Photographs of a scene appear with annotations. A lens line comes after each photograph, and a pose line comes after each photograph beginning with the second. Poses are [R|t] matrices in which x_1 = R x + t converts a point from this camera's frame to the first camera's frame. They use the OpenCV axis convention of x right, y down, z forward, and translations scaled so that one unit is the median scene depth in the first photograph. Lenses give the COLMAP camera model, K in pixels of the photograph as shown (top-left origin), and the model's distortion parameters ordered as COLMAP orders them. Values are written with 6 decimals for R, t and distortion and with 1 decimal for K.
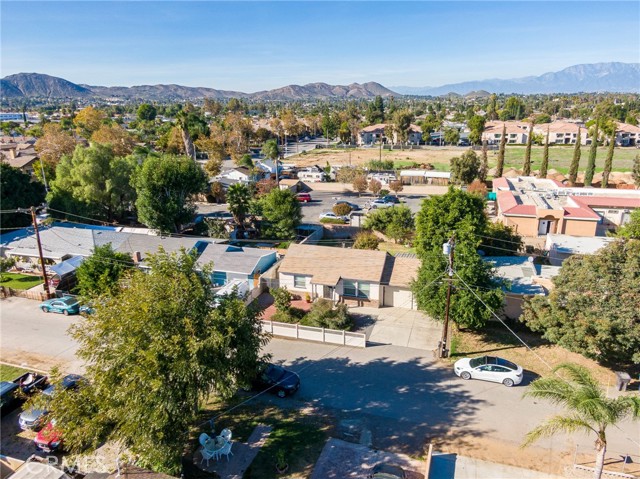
lens RADIAL K [[458.7, 0, 320.0], [0, 458.7, 239.5], [0, 0, 1]] dist [0.047648, -0.029704]
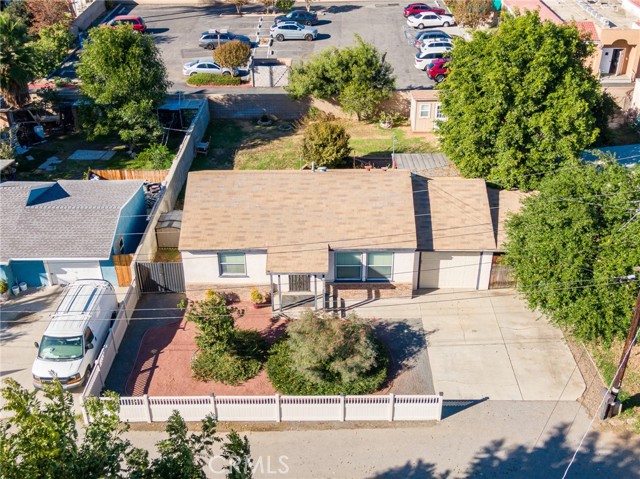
lens RADIAL K [[720.0, 0, 320.0], [0, 720.0, 239.5], [0, 0, 1]] dist [0.014054, -0.012860]
pose [[0.957342, -0.152083, 0.245695, -0.130620], [0.087552, 0.962985, 0.254939, -0.101682], [-0.275373, -0.222553, 0.935222, 0.334621]]
